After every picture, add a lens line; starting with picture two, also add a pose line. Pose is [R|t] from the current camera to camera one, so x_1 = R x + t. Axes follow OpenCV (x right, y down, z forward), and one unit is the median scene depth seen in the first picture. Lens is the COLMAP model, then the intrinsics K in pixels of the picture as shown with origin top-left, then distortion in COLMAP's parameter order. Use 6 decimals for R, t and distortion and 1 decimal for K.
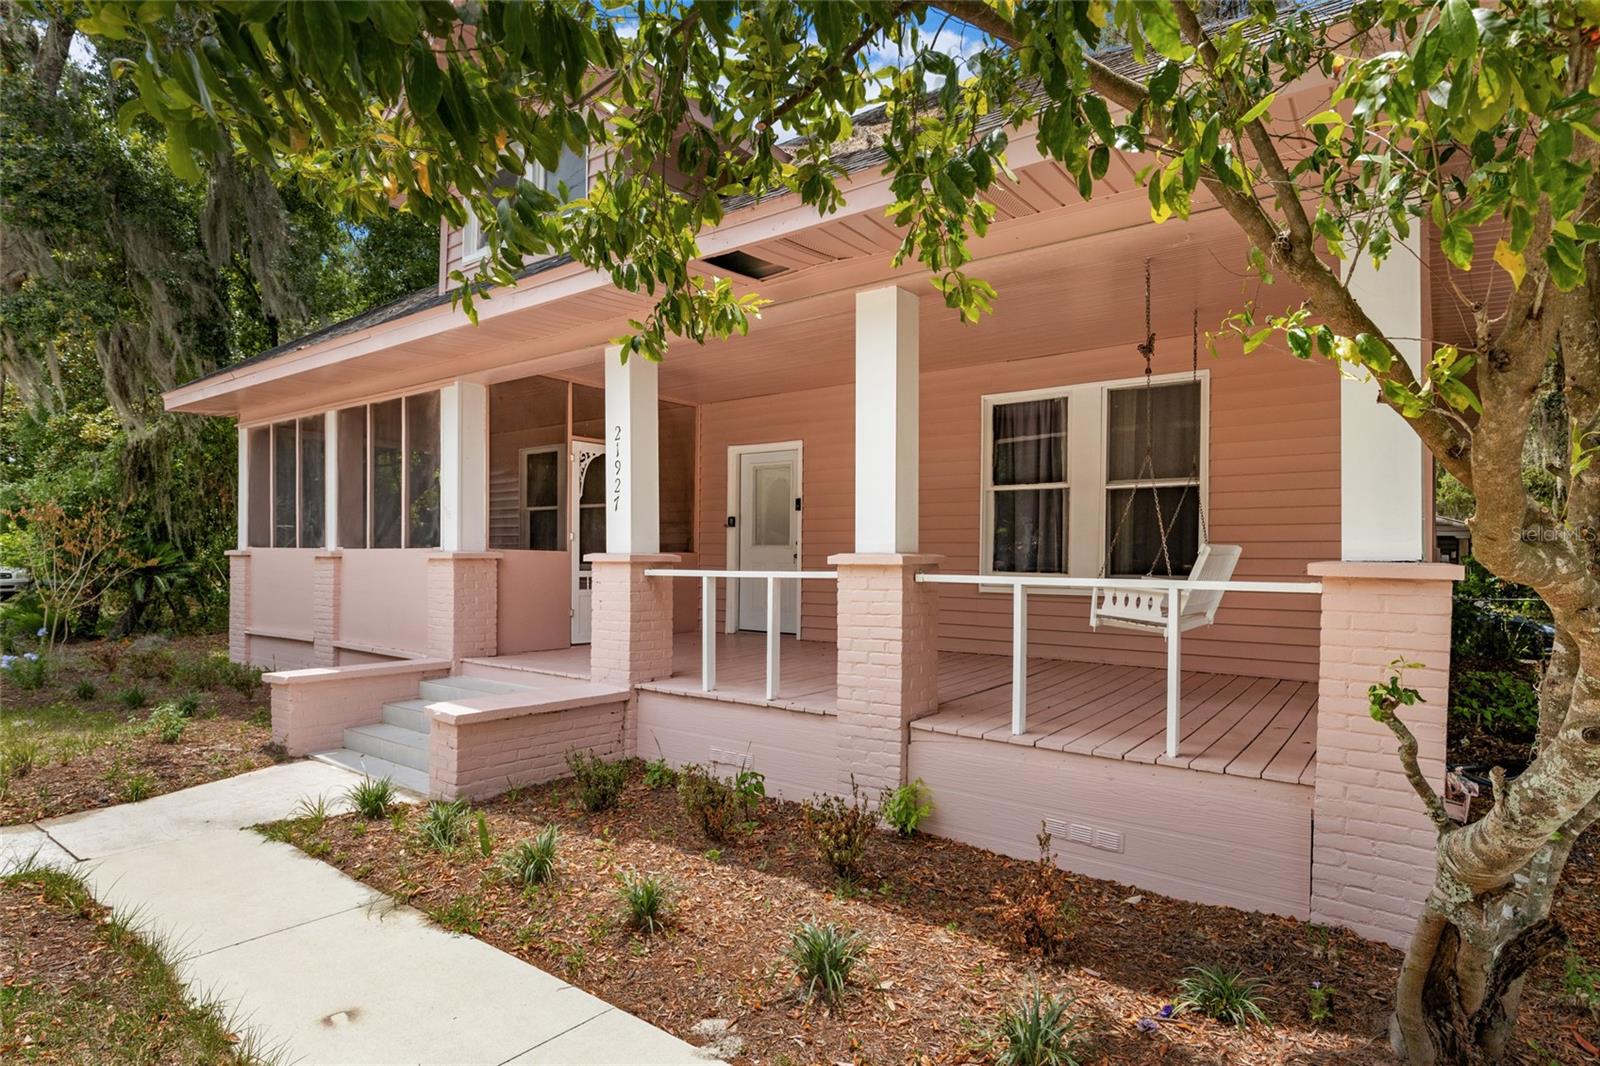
lens RADIAL K [[848.7, 0, 793.2], [0, 848.7, 563.3], [0, 0, 1]] dist [-0.000092, -0.000669]
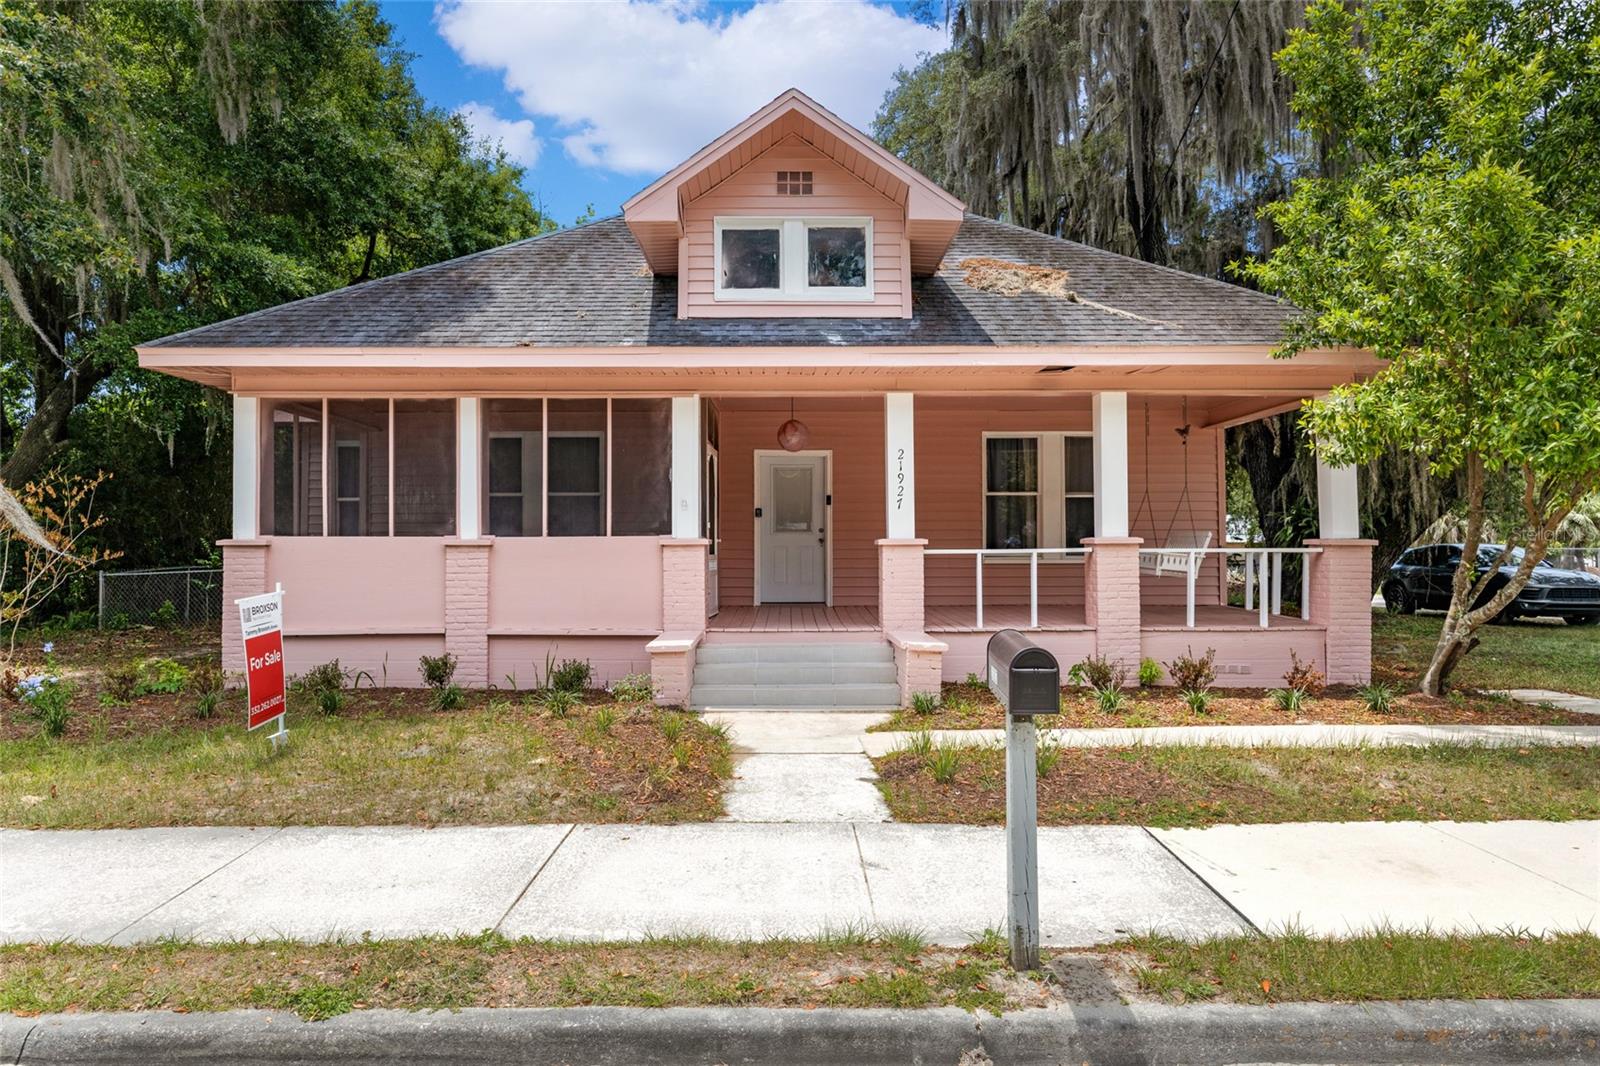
lens RADIAL K [[960.4, 0, 794.8], [0, 960.4, 529.6], [0, 0, 1]] dist [0.005220, 0.000508]
pose [[0.790377, -0.001745, 0.612618, -1.099087], [0.014763, 0.999760, -0.016198, -0.002450], [-0.612443, 0.021846, 0.790213, -0.130650]]
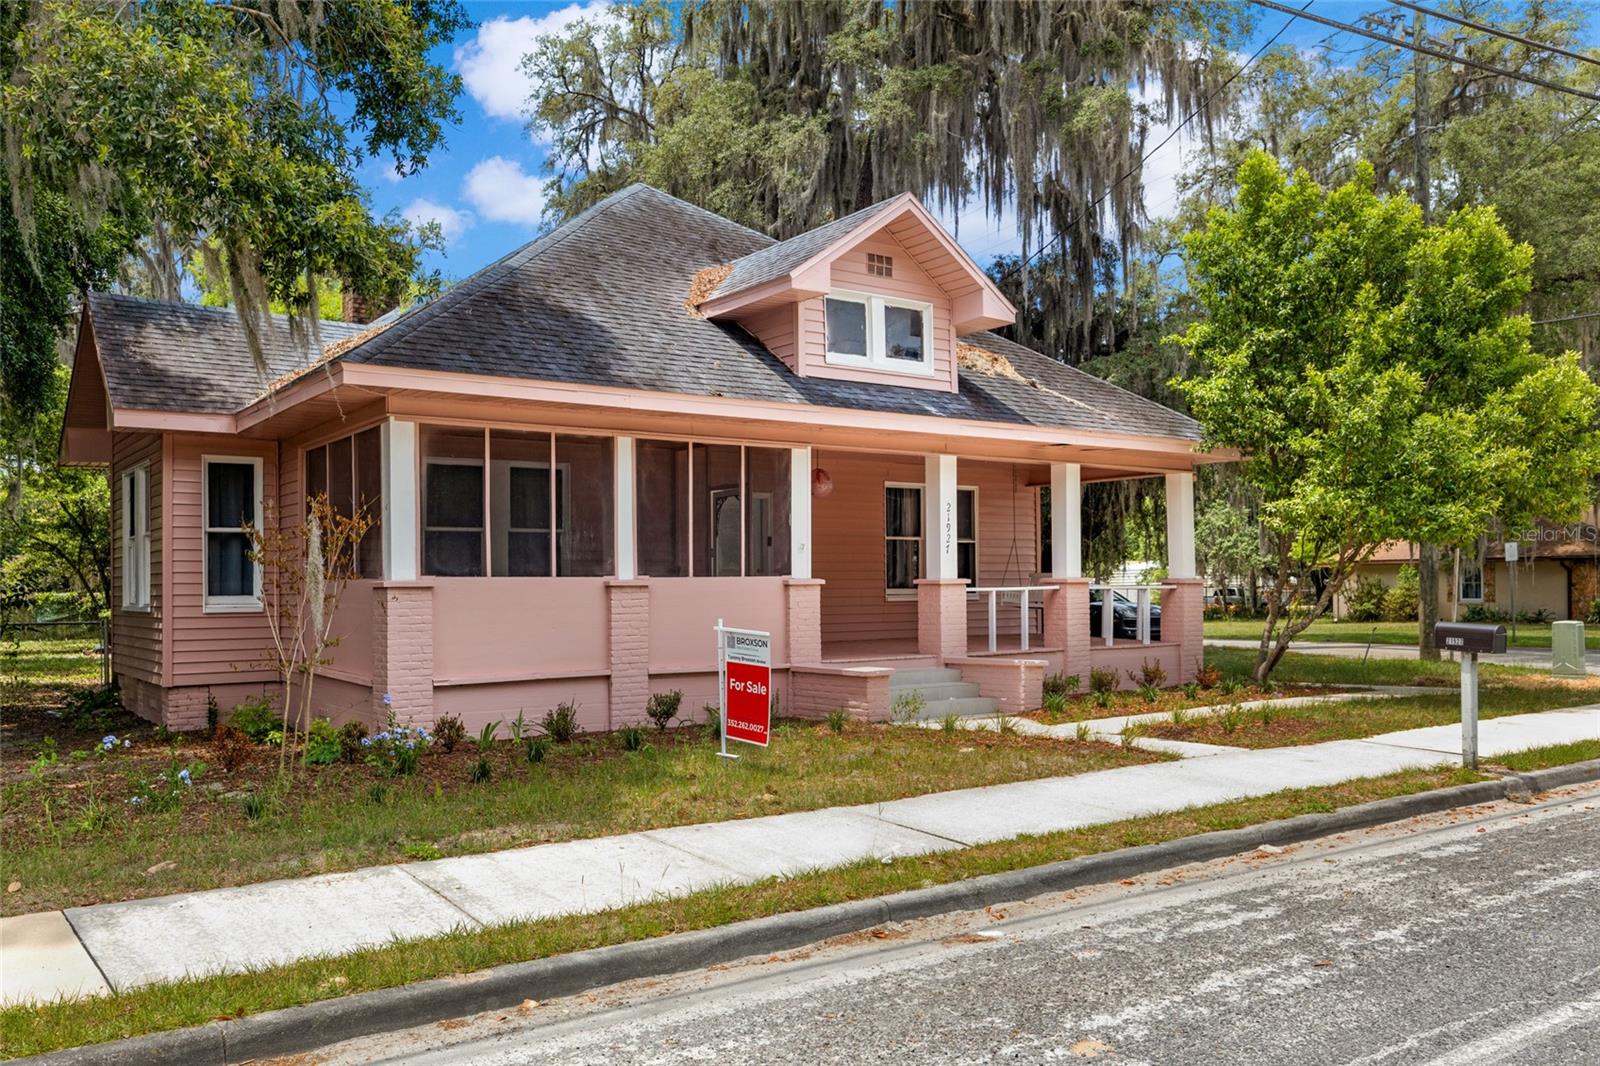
lens RADIAL K [[1261.0, 0, 799.9], [0, 1261.0, 574.8], [0, 0, 1]] dist [0.008355, 0.001849]
pose [[0.298163, -0.005247, 0.954501, -2.209479], [0.017265, 0.999851, 0.000103, -0.019793], [-0.954359, 0.016449, 0.298209, 0.444879]]
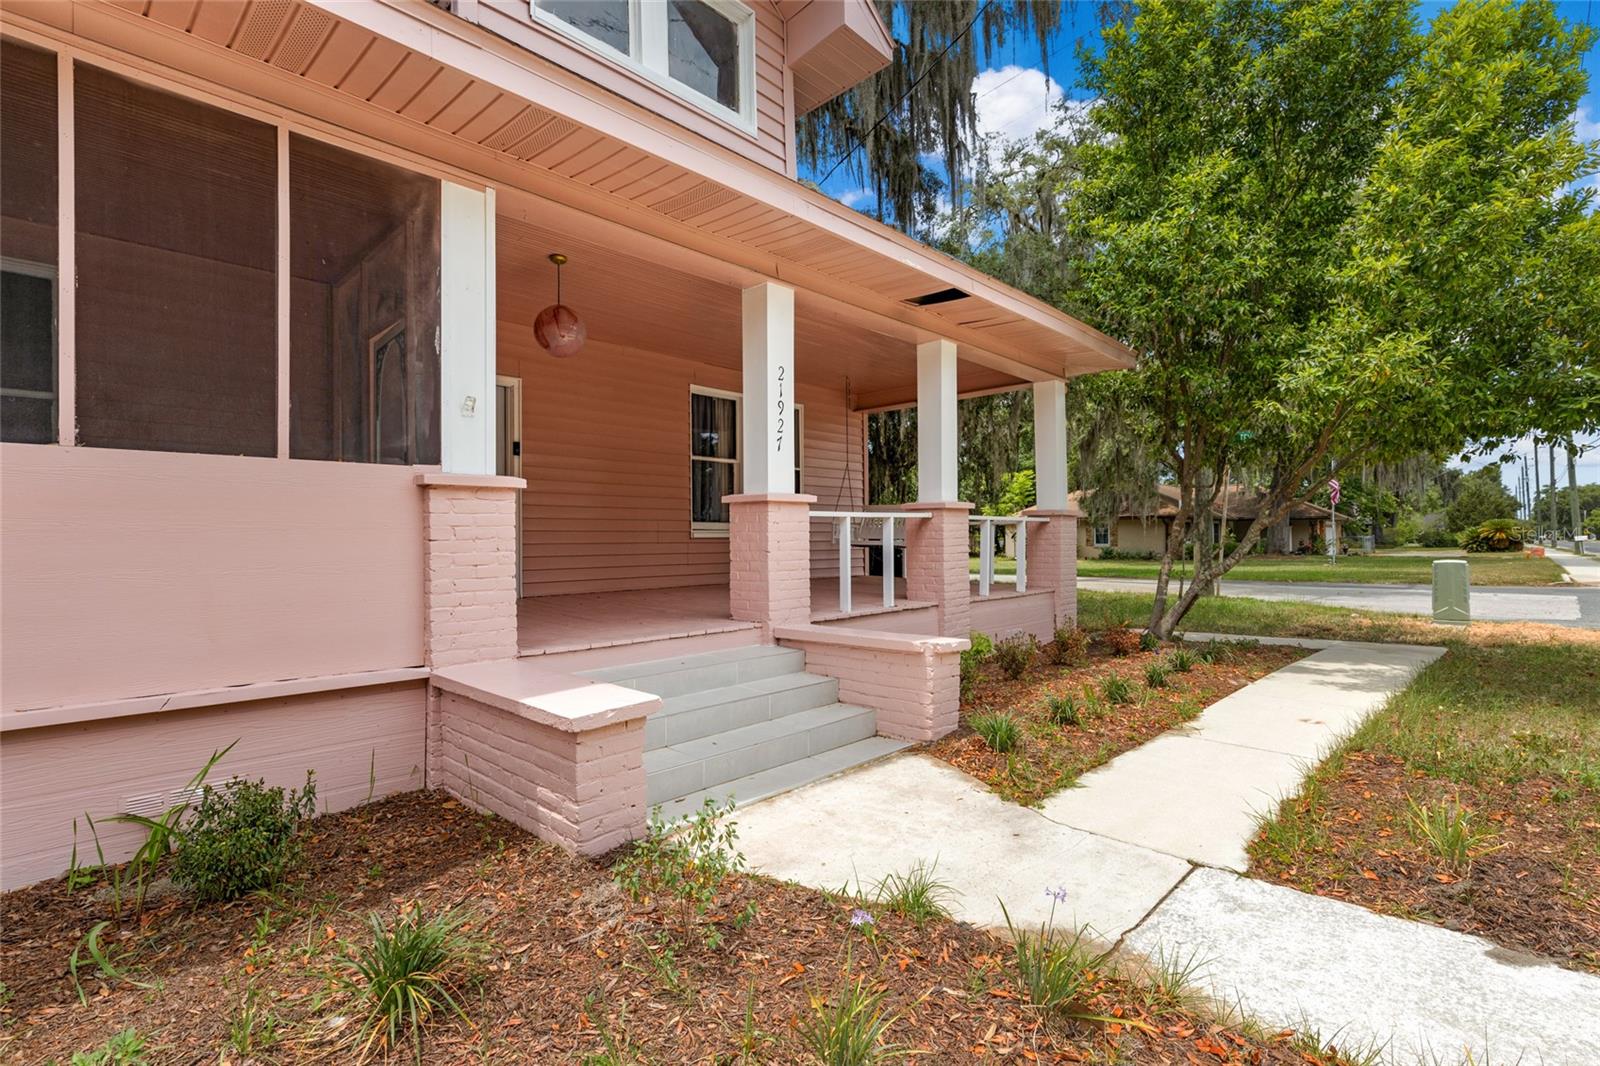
lens RADIAL K [[724.3, 0, 795.9], [0, 724.3, 538.3], [0, 0, 1]] dist [0.004718, 0.000179]
pose [[0.127329, -0.012444, 0.991782, -0.868712], [0.013497, 0.999850, 0.010813, 0.026749], [-0.991769, 0.012009, 0.127478, 0.723970]]
